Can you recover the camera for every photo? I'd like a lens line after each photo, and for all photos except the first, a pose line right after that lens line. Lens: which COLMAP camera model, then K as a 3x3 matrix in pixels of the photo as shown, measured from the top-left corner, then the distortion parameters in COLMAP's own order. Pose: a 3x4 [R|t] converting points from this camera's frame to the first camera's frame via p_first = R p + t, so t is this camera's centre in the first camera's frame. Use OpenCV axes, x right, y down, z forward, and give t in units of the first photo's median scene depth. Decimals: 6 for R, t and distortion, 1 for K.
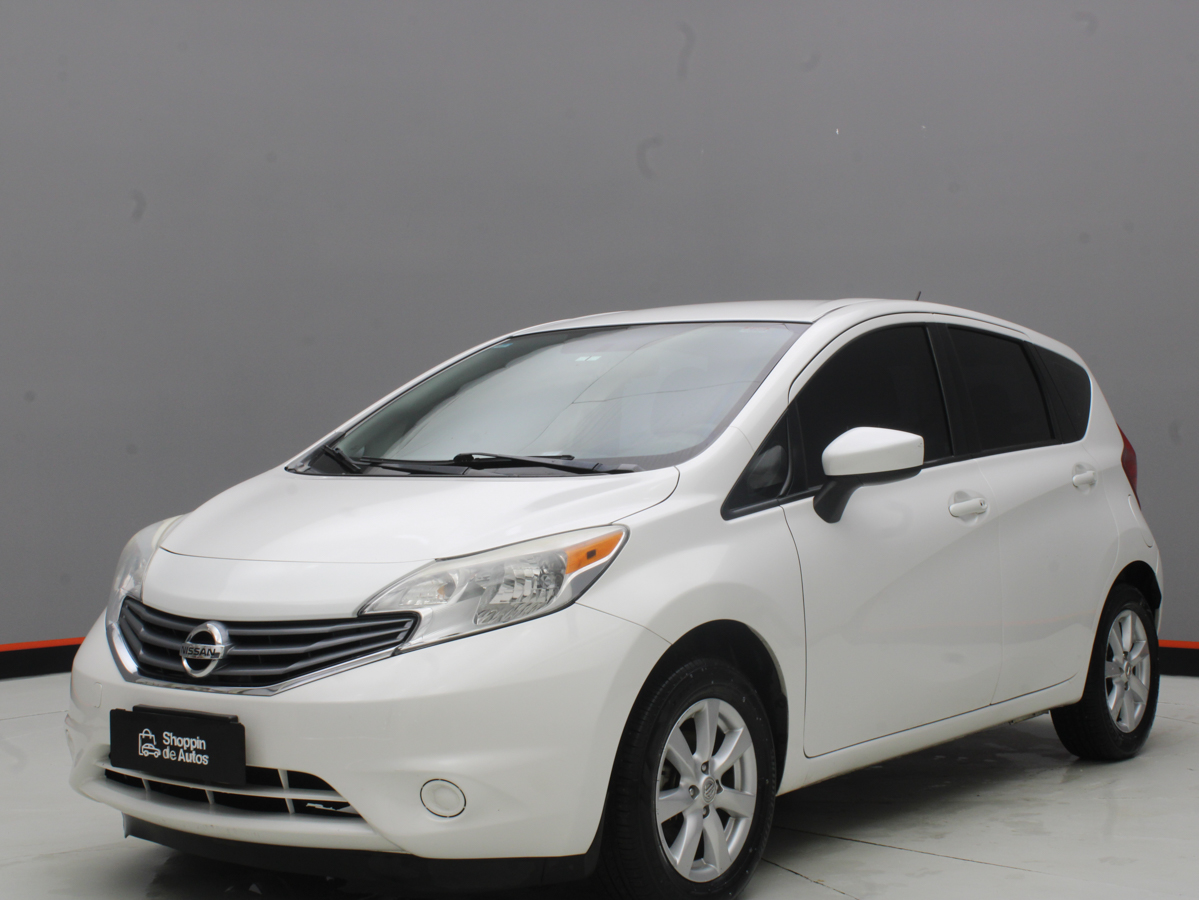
lens RADIAL K [[2087.1, 0, 605.3], [0, 2087.1, 446.6], [0, 0, 1]] dist [-0.155197, 0.000000]
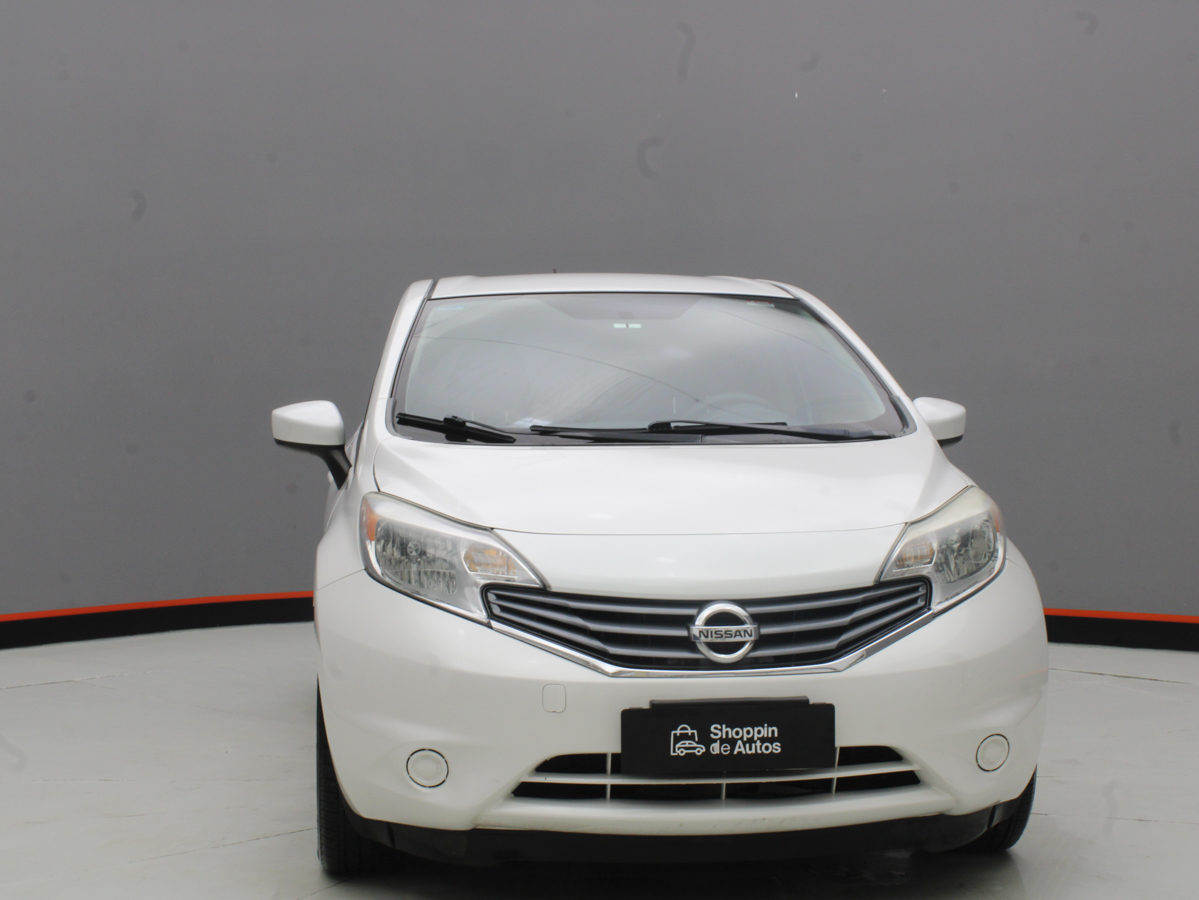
lens RADIAL K [[2087.1, 0, 599.1], [0, 2087.1, 448.5], [0, 0, 1]] dist [-0.155197, 0.000000]
pose [[0.731239, -0.009746, 0.682052, -0.871492], [0.003147, 0.999935, 0.010914, 0.006311], [-0.682114, -0.005834, 0.731222, 0.364782]]
